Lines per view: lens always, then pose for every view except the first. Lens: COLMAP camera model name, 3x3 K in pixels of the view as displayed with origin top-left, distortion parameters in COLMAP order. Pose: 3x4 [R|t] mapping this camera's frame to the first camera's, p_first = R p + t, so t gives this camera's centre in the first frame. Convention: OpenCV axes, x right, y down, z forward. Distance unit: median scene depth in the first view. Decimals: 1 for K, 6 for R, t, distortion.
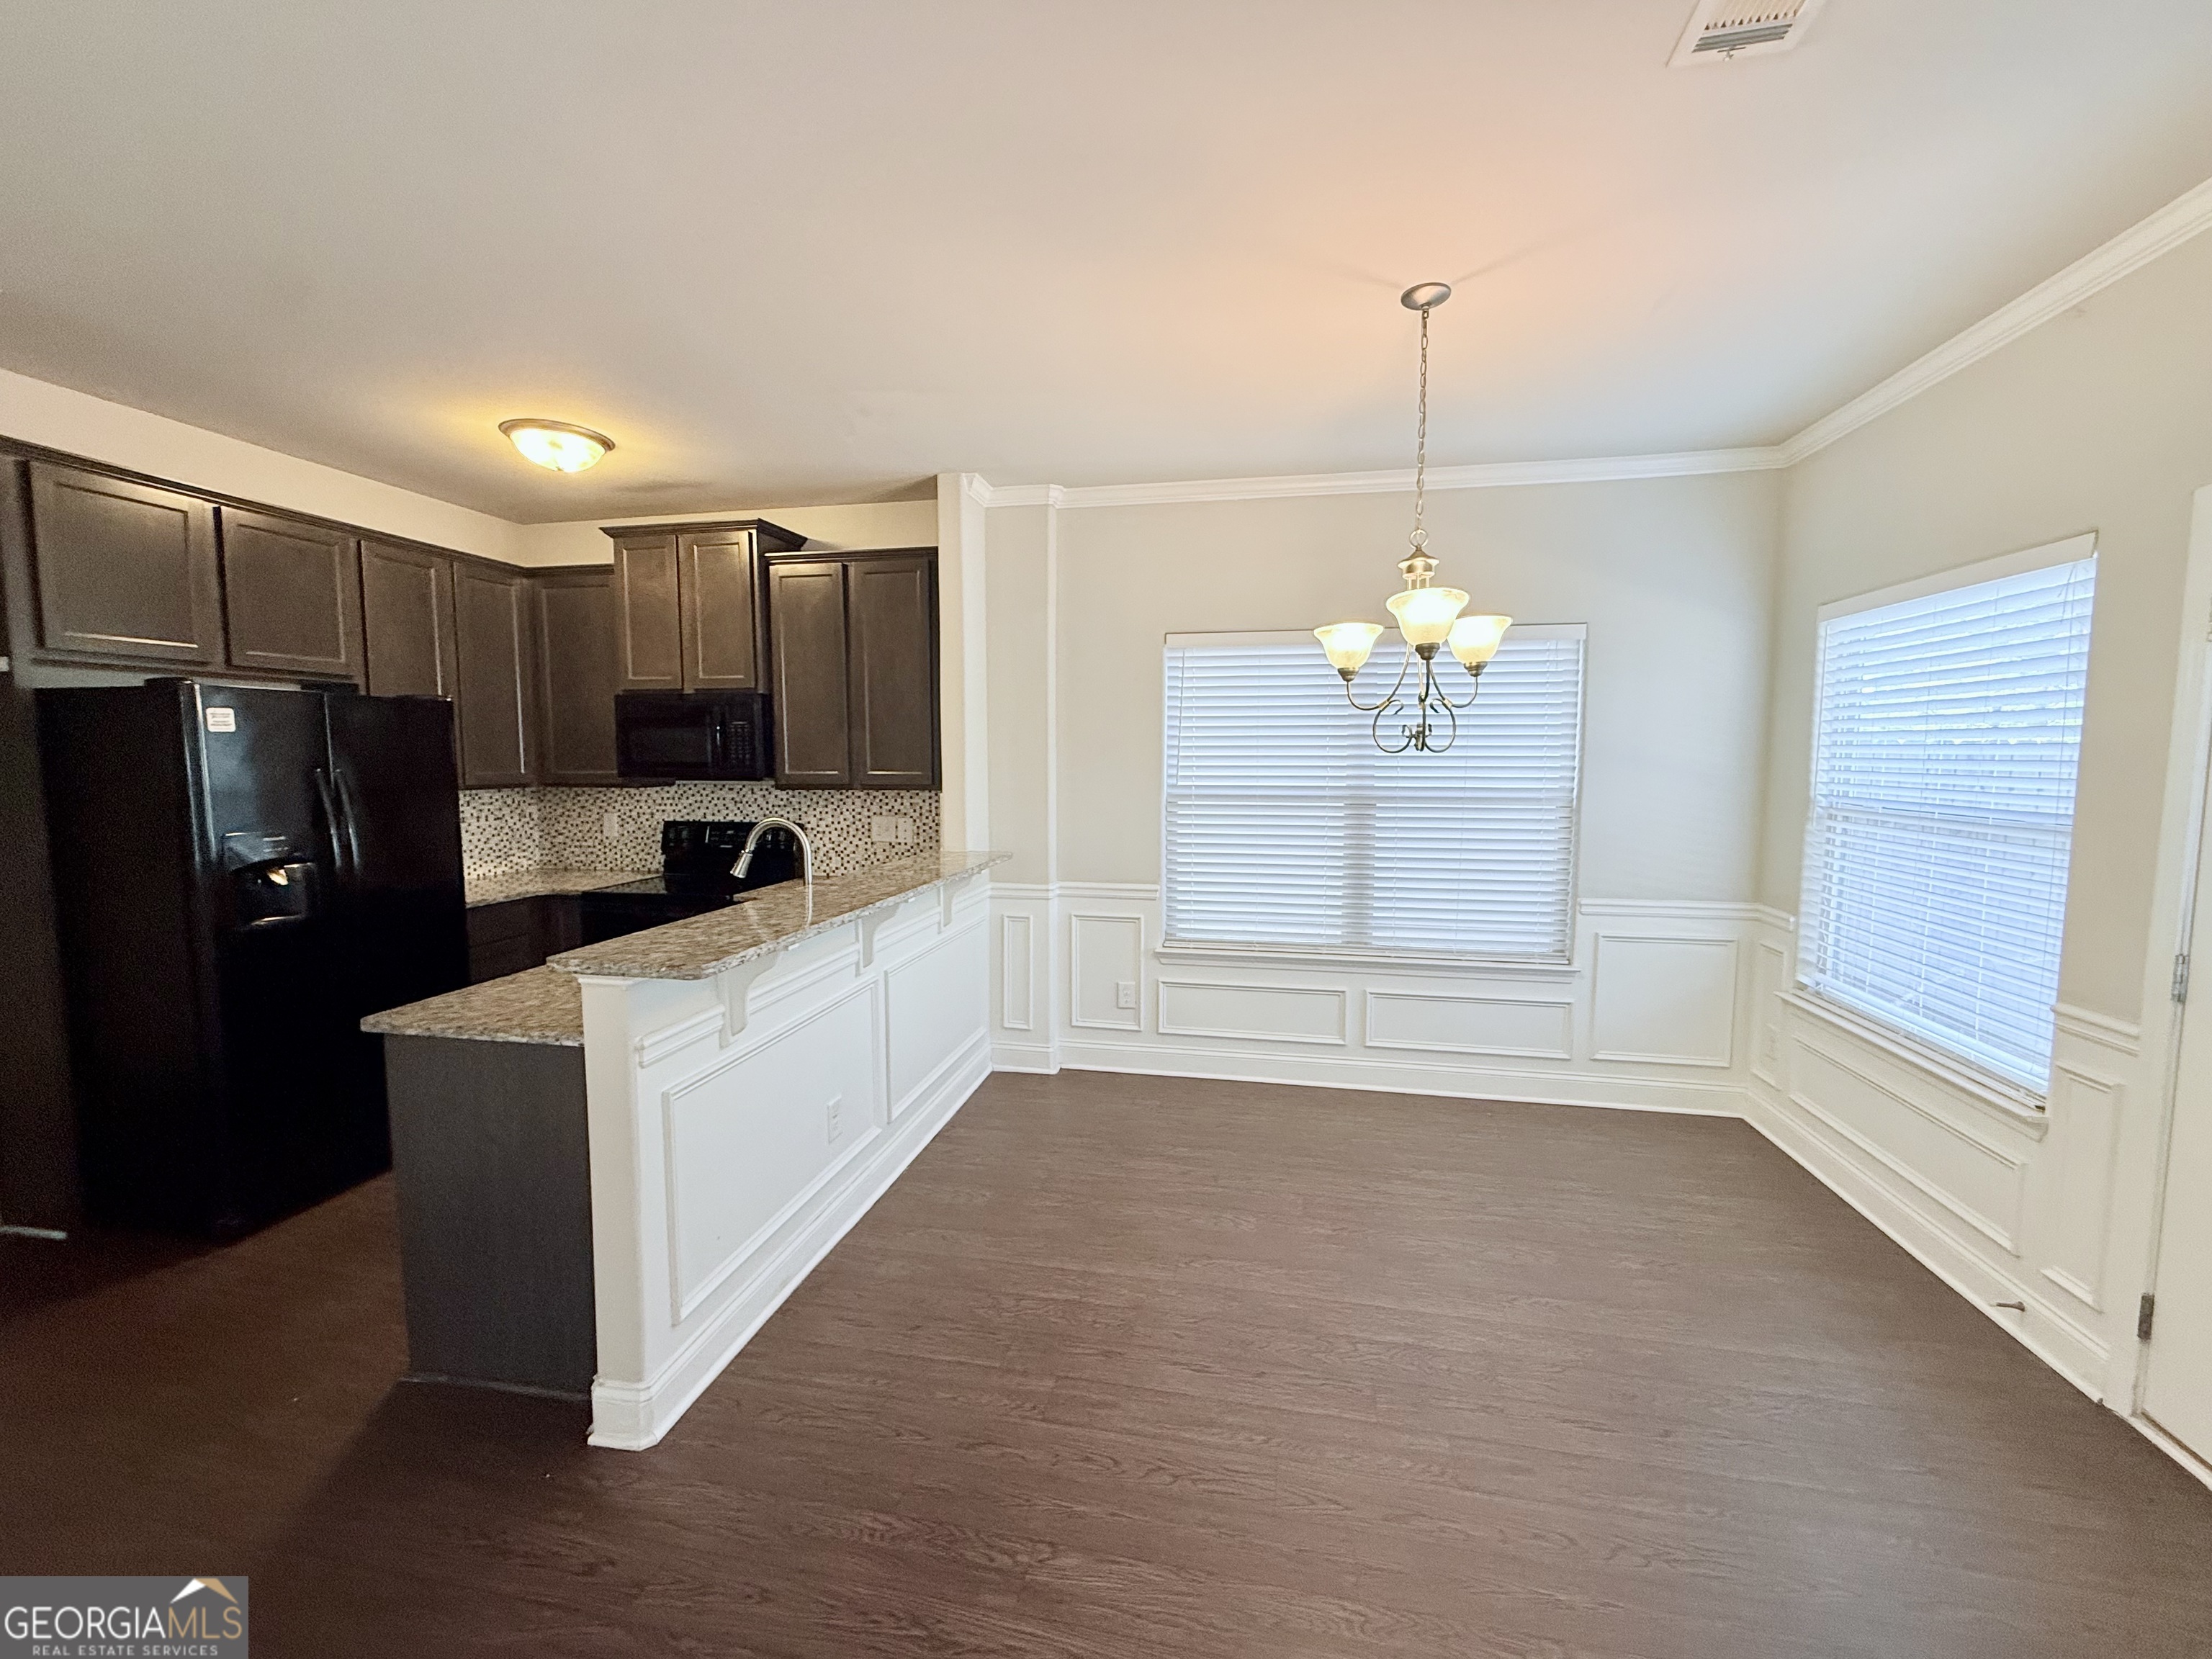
lens RADIAL K [[899.9, 0, 1106.0], [0, 899.9, 829.5], [0, 0, 1]] dist [0.001069, -0.000007]
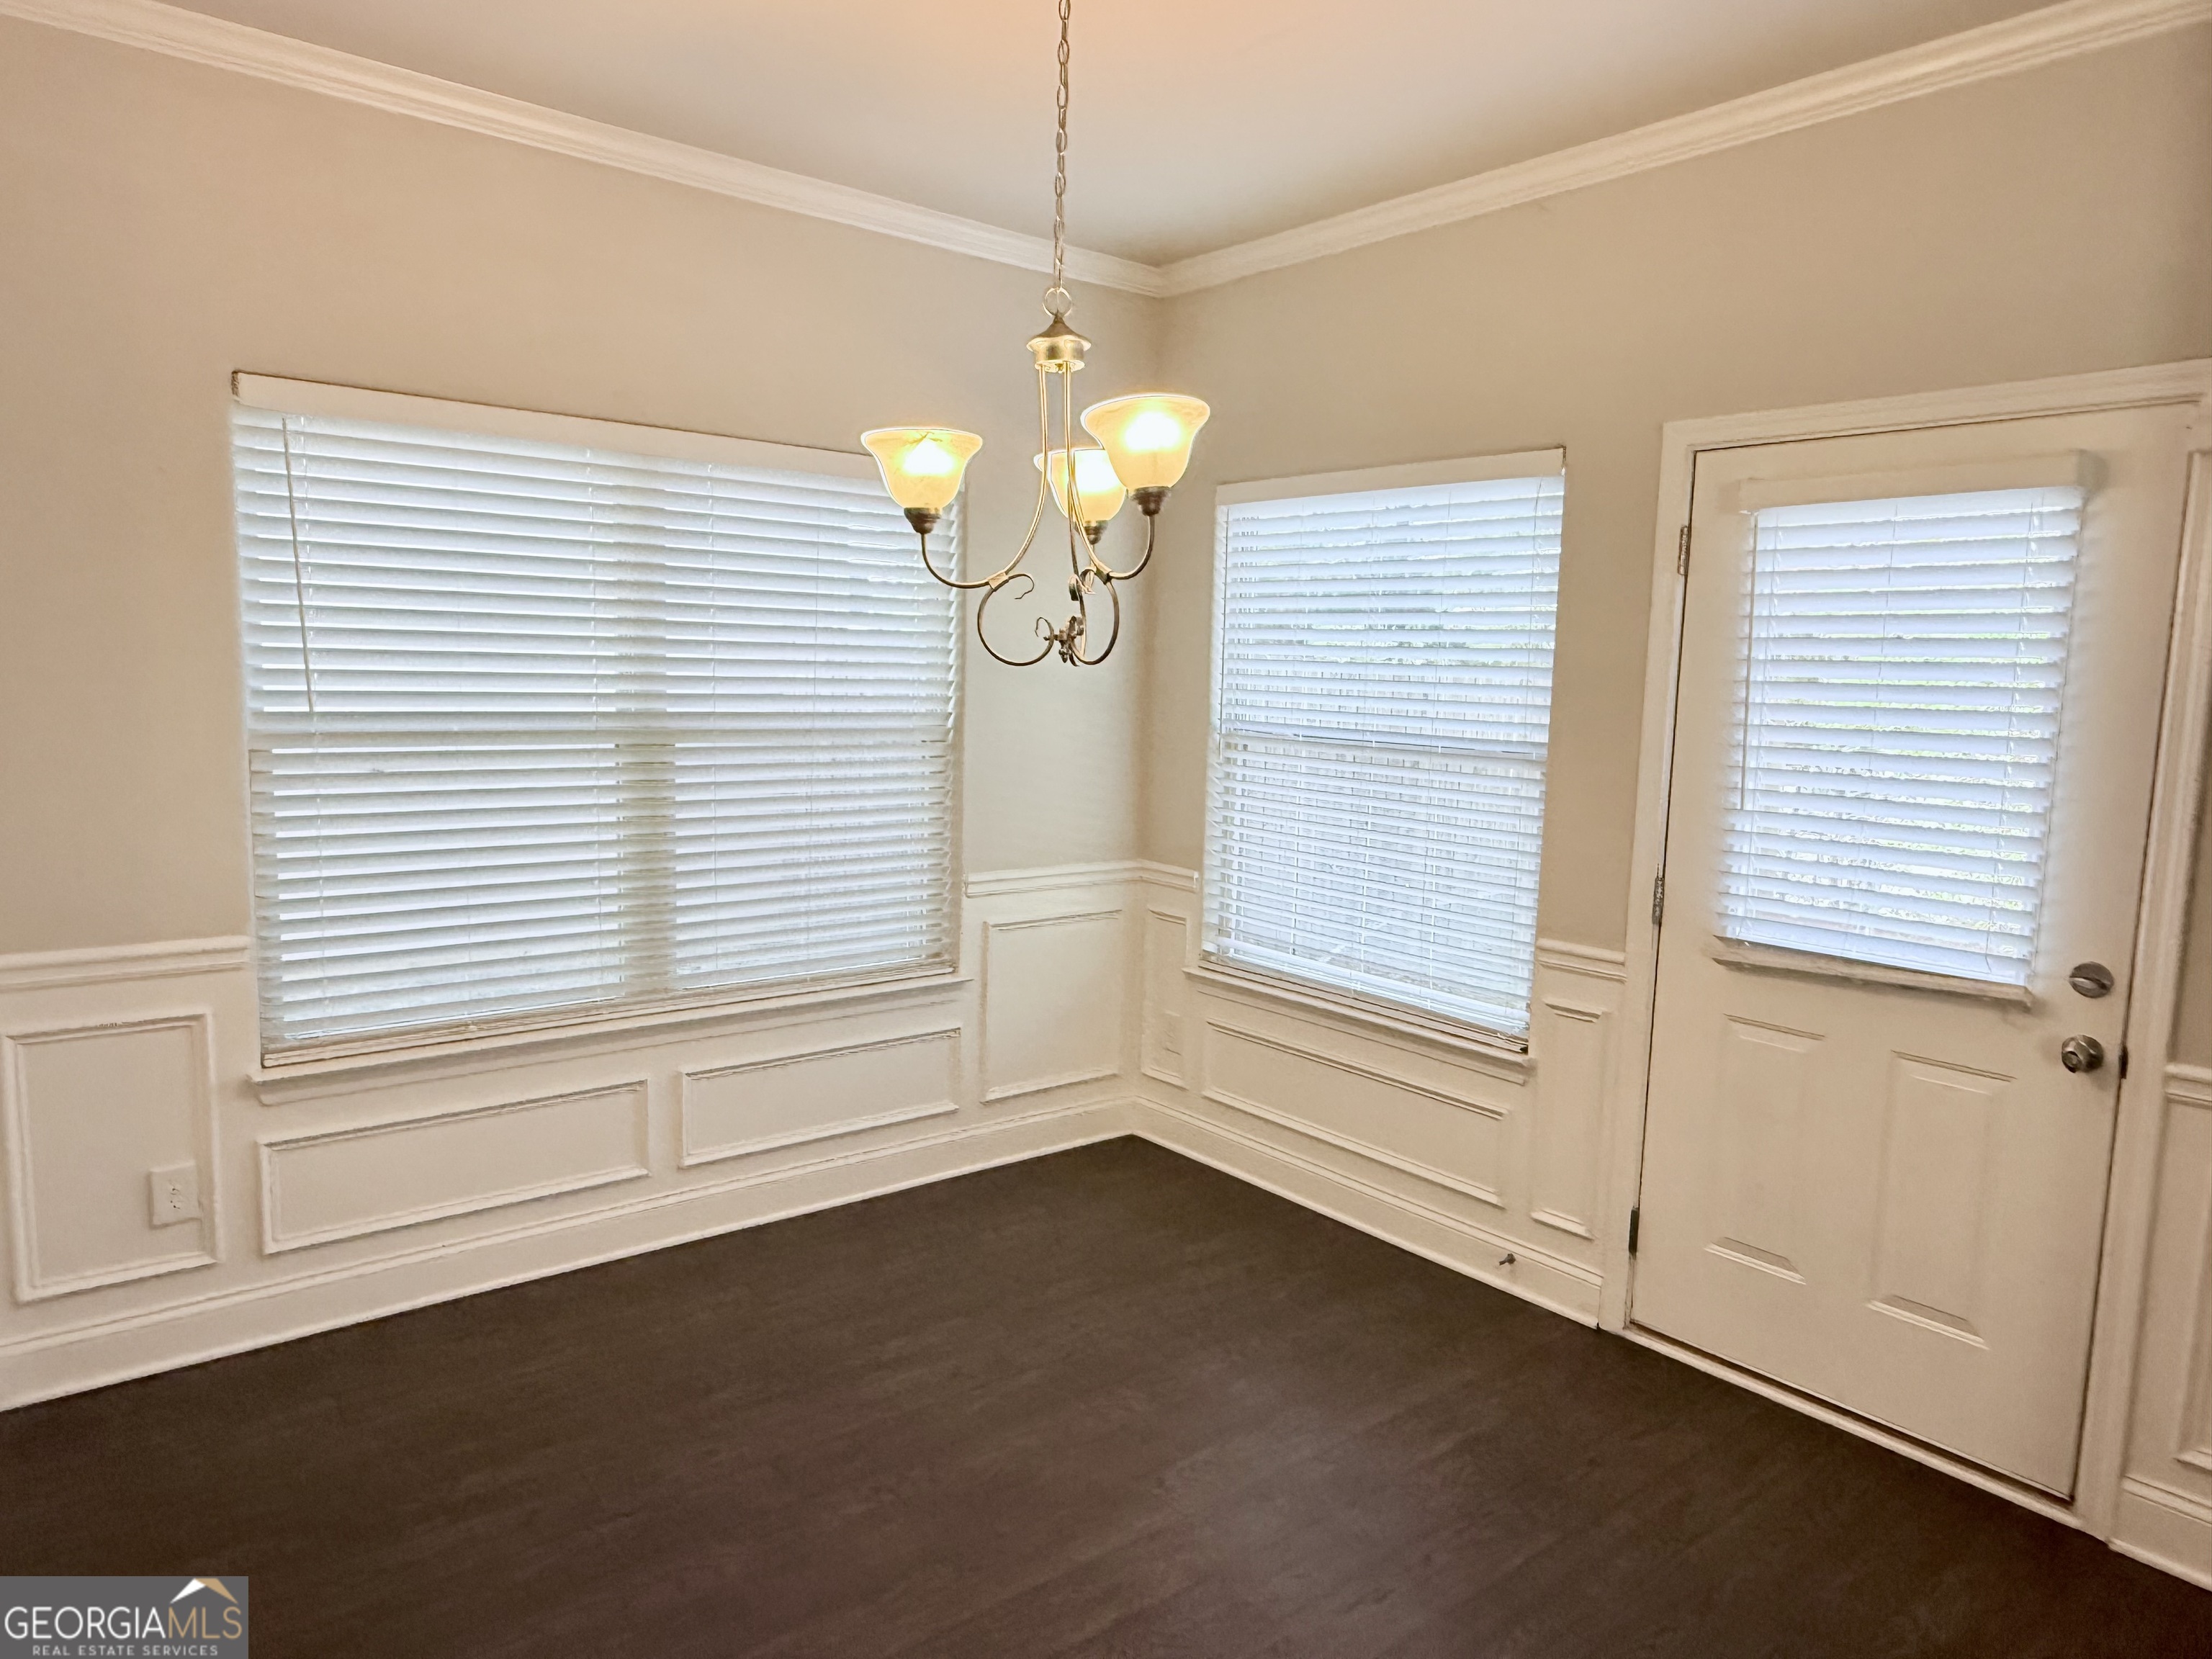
lens RADIAL K [[1413.0, 0, 1106.0], [0, 1413.0, 829.5], [0, 0, 1]] dist [-0.009208, 0.001548]
pose [[0.630846, -0.074035, 0.772368, -0.243860], [0.037267, 0.997180, 0.065146, -0.024542], [-0.775012, -0.012313, 0.631826, 0.254051]]
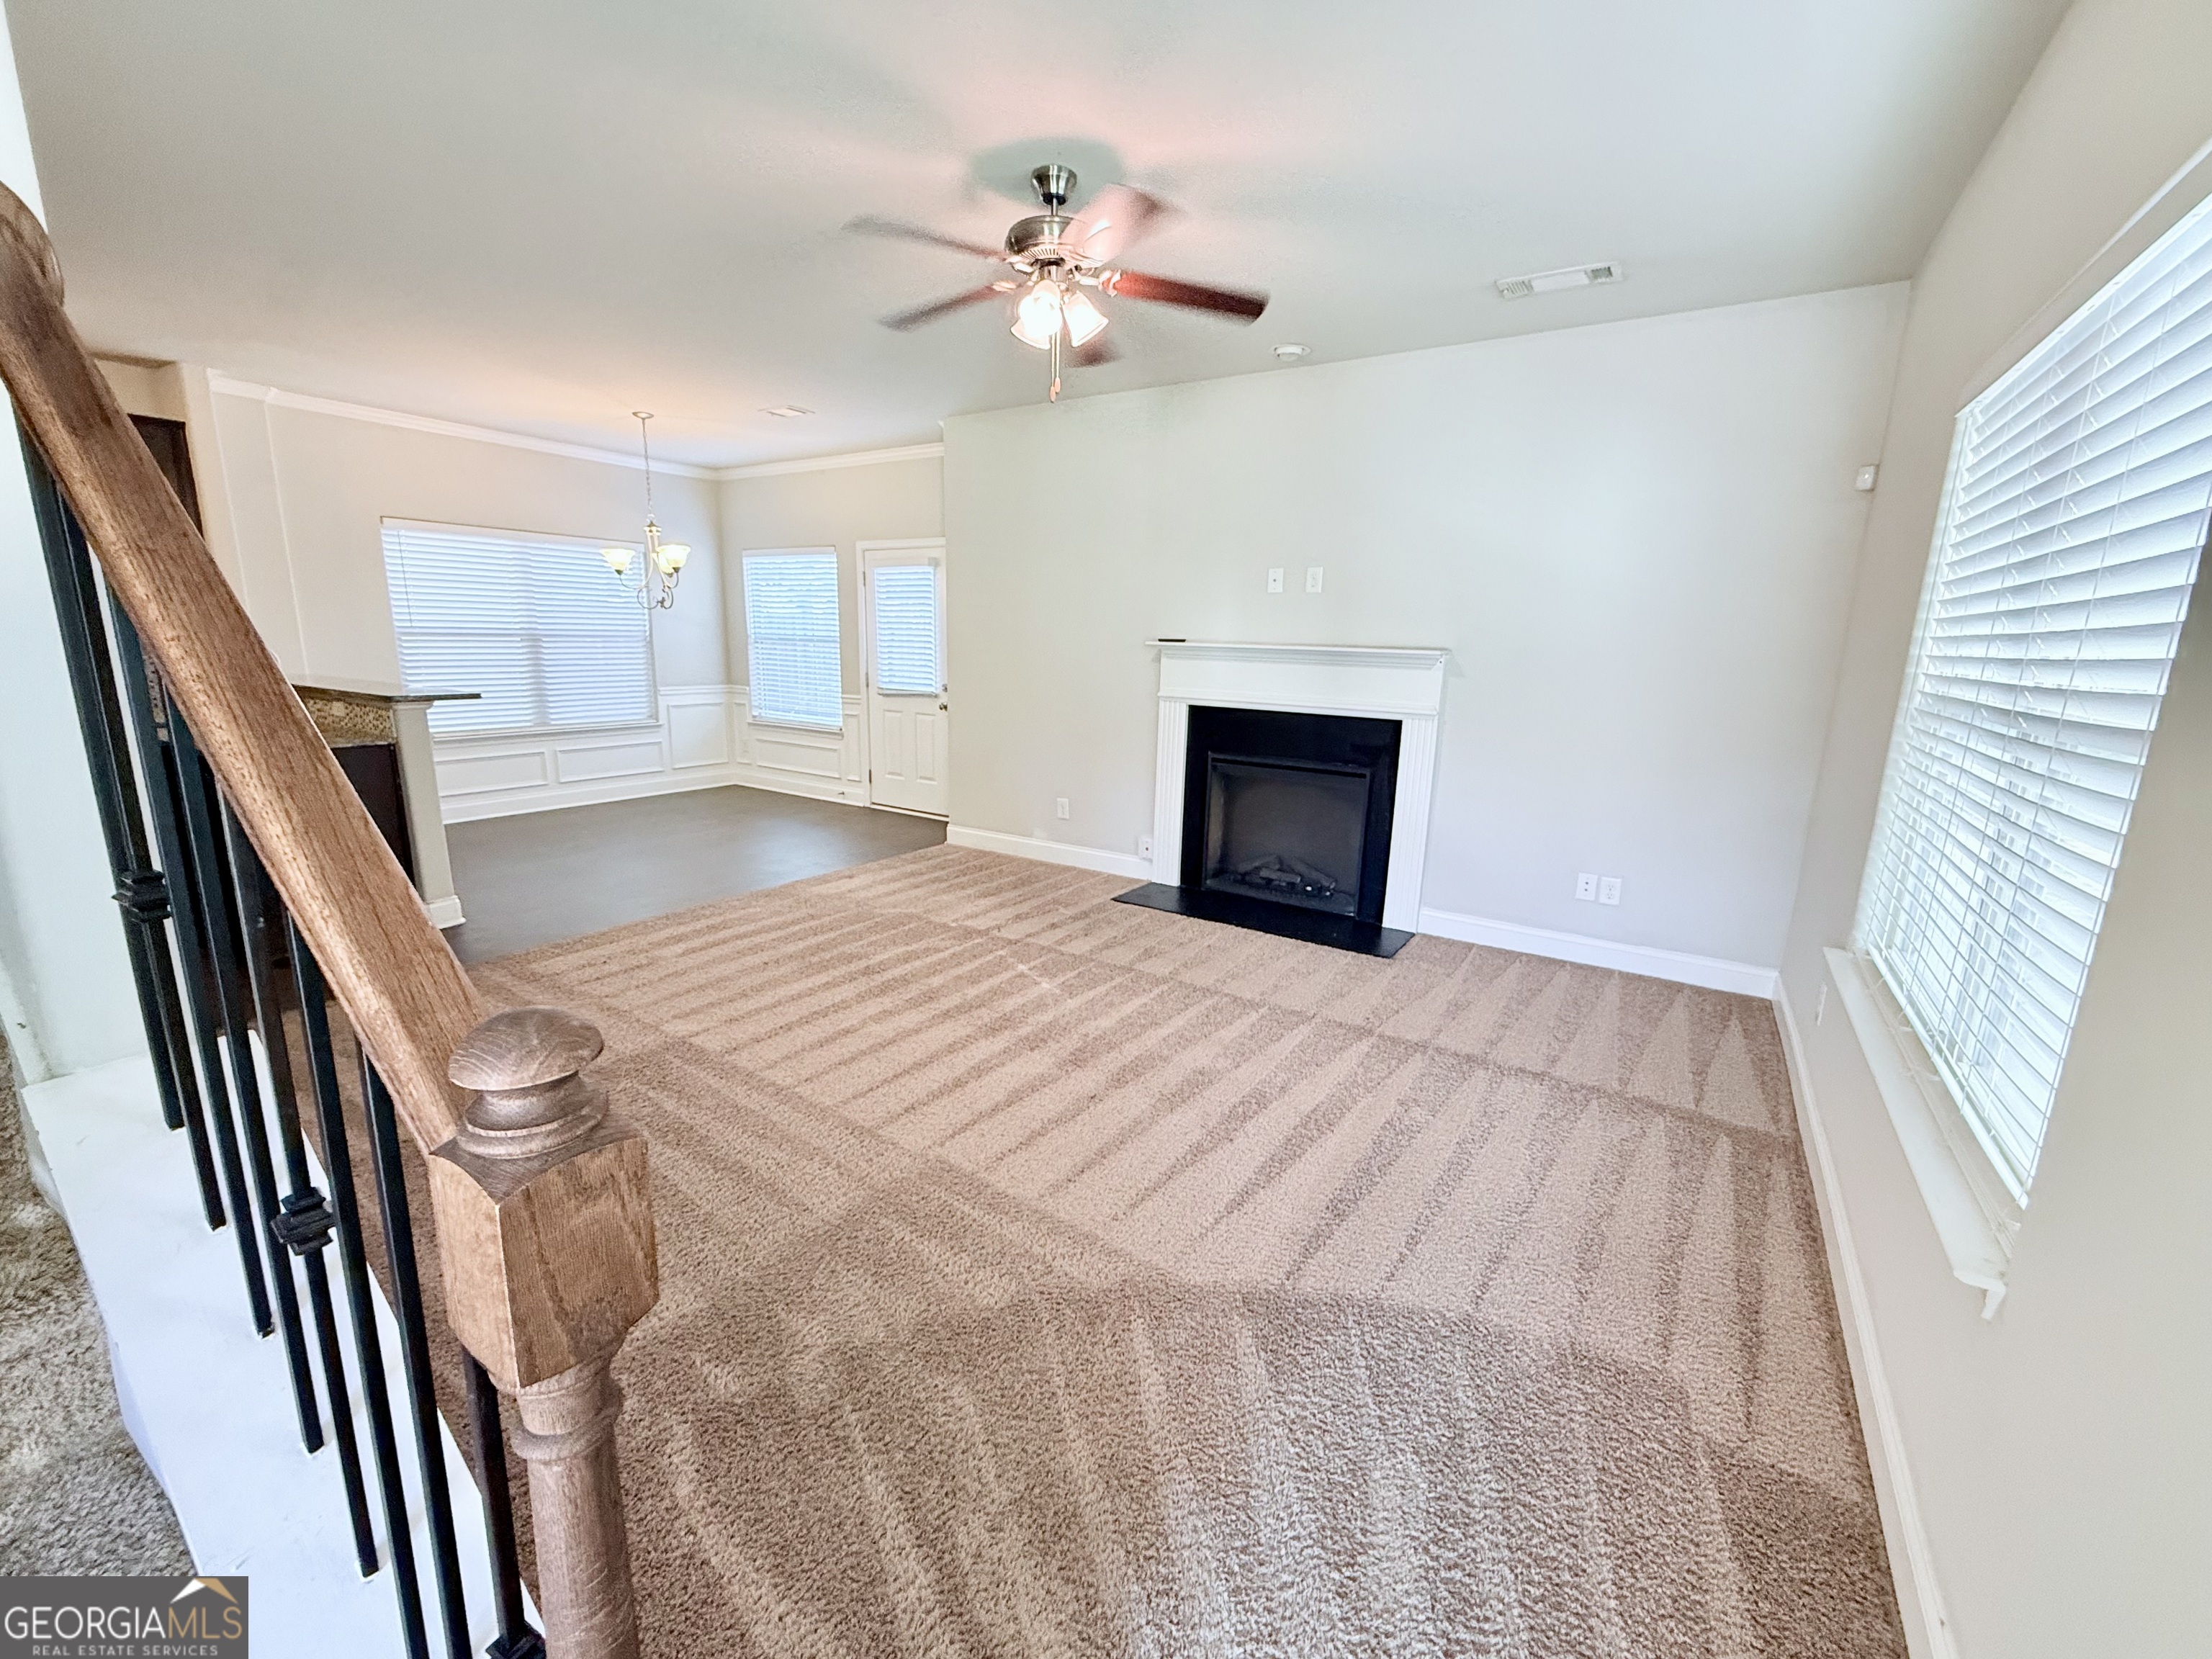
lens RADIAL K [[899.9, 0, 1106.0], [0, 899.9, 829.5], [0, 0, 1]] dist [0.001069, -0.000007]
pose [[0.366107, -0.187202, 0.911549, -1.023874], [0.054241, 0.982184, 0.179924, 0.084714], [-0.928991, -0.016428, 0.369739, -0.680951]]
